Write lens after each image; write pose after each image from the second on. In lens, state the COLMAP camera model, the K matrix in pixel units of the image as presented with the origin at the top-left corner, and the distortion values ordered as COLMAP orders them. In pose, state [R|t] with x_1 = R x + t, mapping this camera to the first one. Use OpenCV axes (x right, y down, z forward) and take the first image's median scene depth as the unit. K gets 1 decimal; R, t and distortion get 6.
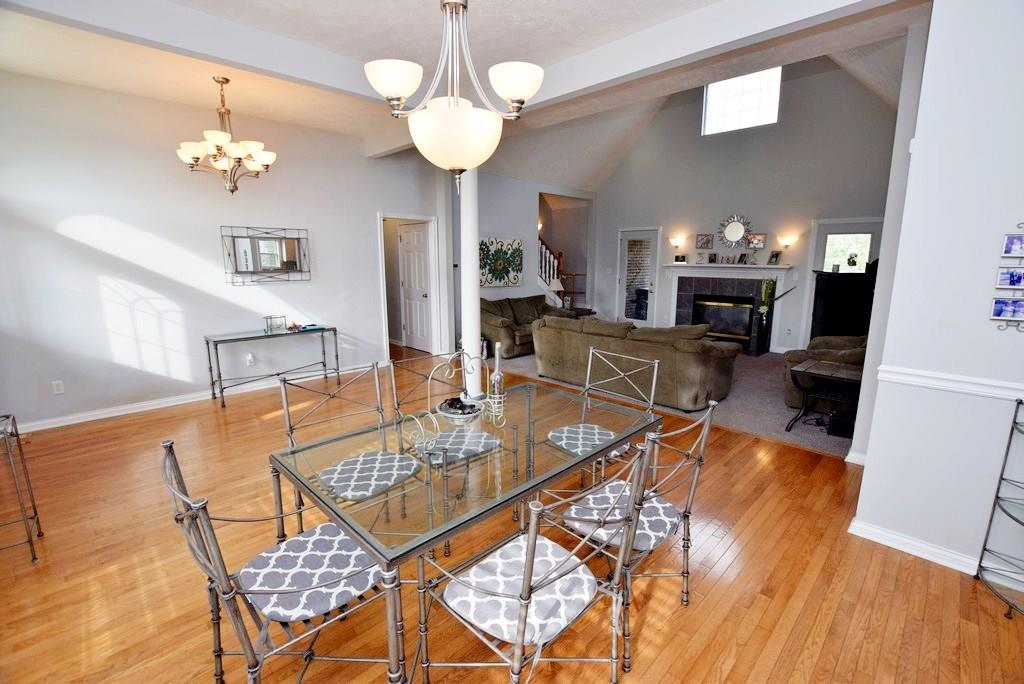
lens RADIAL K [[450.2, 0, 512.0], [0, 450.2, 342.0], [0, 0, 1]] dist [-0.039404, 0.007737]
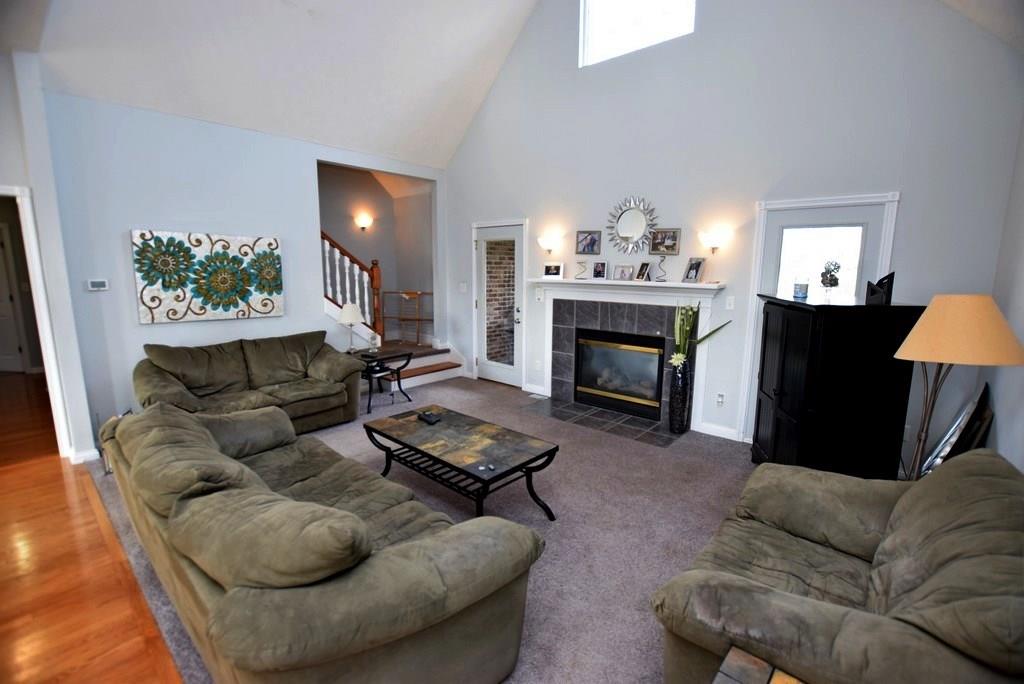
lens RADIAL K [[450.2, 0, 512.0], [0, 450.2, 342.0], [0, 0, 1]] dist [-0.039404, 0.007737]
pose [[0.997661, -0.004190, 0.068222, 0.291127], [0.005571, 0.999783, -0.020071, -0.079726], [-0.068123, 0.020404, 0.997468, 0.407891]]
